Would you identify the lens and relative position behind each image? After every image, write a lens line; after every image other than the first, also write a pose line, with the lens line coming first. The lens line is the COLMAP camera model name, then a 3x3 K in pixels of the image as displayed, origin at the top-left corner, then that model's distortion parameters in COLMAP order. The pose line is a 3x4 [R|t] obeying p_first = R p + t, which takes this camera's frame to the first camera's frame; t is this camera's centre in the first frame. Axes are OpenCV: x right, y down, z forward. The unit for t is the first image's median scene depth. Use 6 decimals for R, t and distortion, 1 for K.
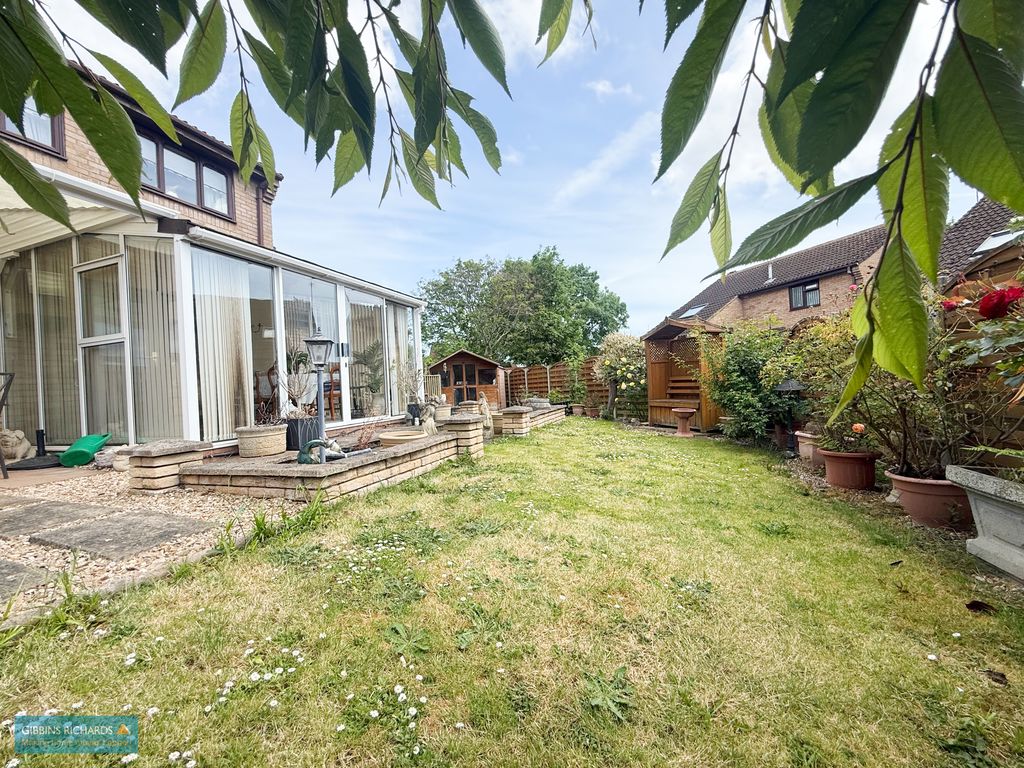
lens RADIAL K [[407.4, 0, 509.0], [0, 407.4, 384.3], [0, 0, 1]] dist [-0.000622, -0.000029]
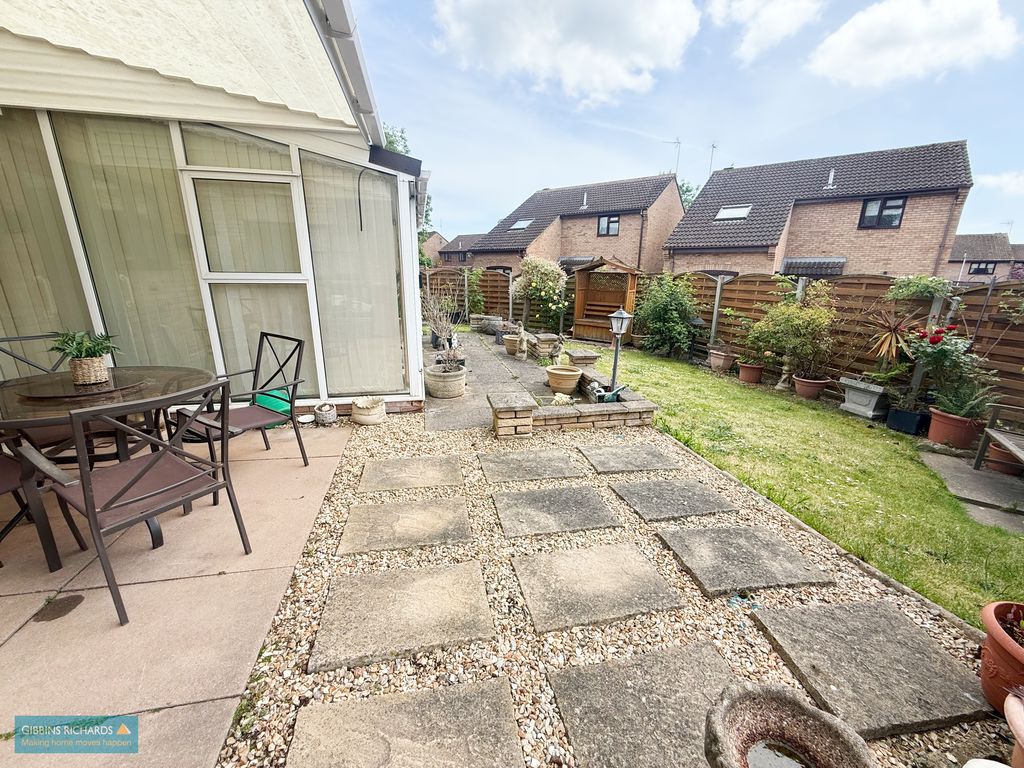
lens RADIAL K [[407.4, 0, 509.0], [0, 407.4, 384.3], [0, 0, 1]] dist [-0.000622, -0.000029]
pose [[0.846243, -0.084185, 0.526104, -0.539723], [-0.057461, 0.967258, 0.247203, -0.070805], [-0.529689, -0.239424, 0.813699, 0.007471]]
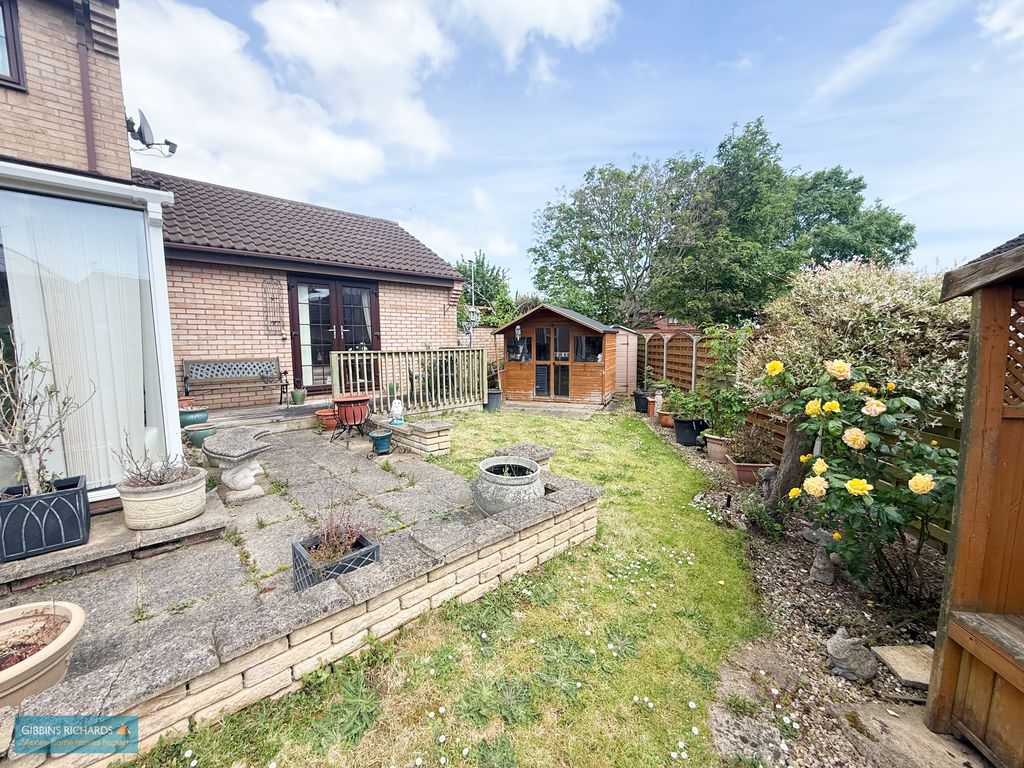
lens RADIAL K [[407.4, 0, 509.0], [0, 407.4, 384.3], [0, 0, 1]] dist [-0.000622, -0.000029]
pose [[0.886399, 0.095690, -0.452924, 0.238493], [-0.038117, 0.990167, 0.134598, -0.085207], [0.461350, -0.102043, 0.881330, 0.753427]]
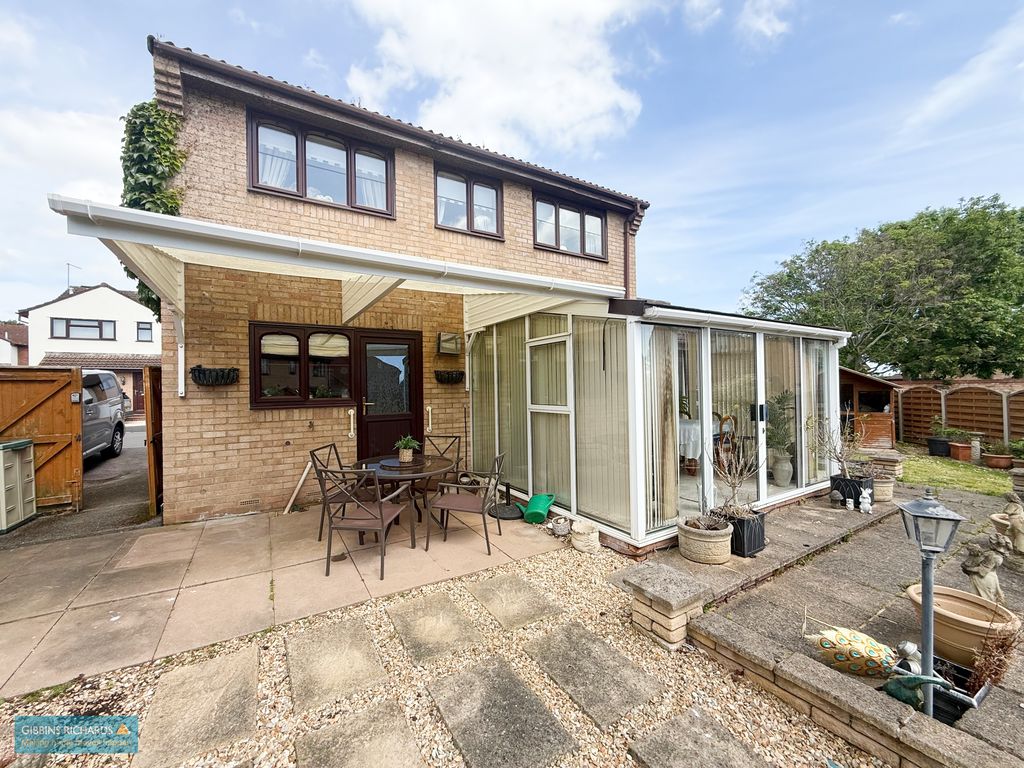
lens RADIAL K [[407.4, 0, 509.0], [0, 407.4, 384.3], [0, 0, 1]] dist [-0.000622, -0.000029]
pose [[0.778855, 0.033056, -0.626333, -0.205573], [-0.020151, 0.999413, 0.027688, -0.108147], [0.626881, -0.008944, 0.779064, 0.034355]]
